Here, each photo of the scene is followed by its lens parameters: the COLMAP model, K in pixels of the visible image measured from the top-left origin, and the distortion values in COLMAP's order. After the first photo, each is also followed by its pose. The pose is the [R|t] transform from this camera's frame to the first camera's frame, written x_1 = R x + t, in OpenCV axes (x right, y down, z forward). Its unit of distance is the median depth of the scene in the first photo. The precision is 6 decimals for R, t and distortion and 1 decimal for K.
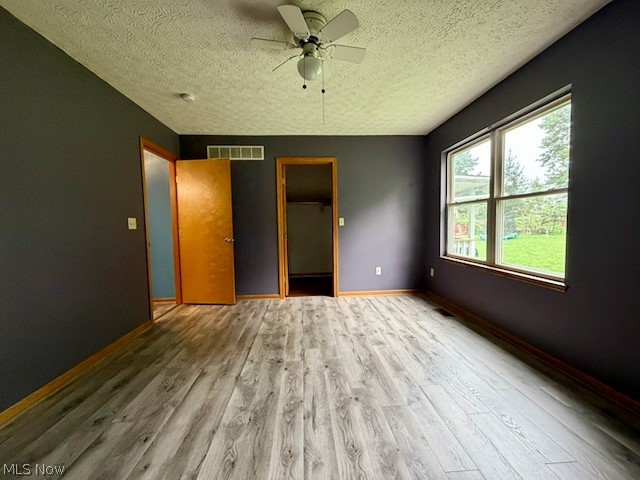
lens RADIAL K [[255.4, 0, 319.0], [0, 255.4, 239.4], [0, 0, 1]] dist [-0.000064, -0.000219]
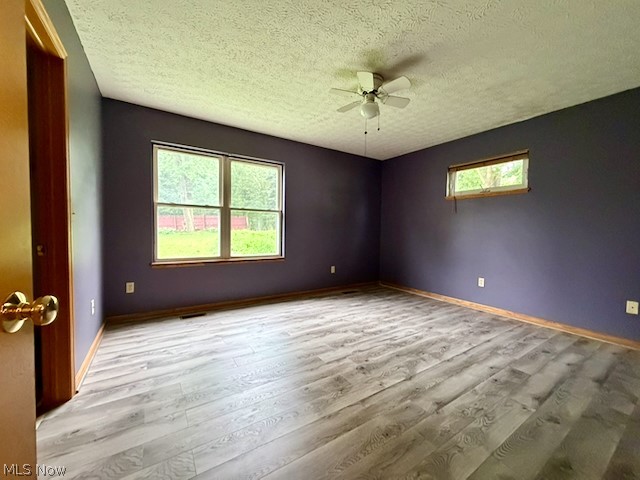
lens RADIAL K [[255.4, 0, 318.1], [0, 255.4, 241.1], [0, 0, 1]] dist [-0.000064, -0.000219]
pose [[-0.491039, -0.026761, 0.870726, -0.952526], [0.043591, 0.997521, 0.055240, -0.053254], [-0.870046, 0.065081, -0.488655, 1.688536]]
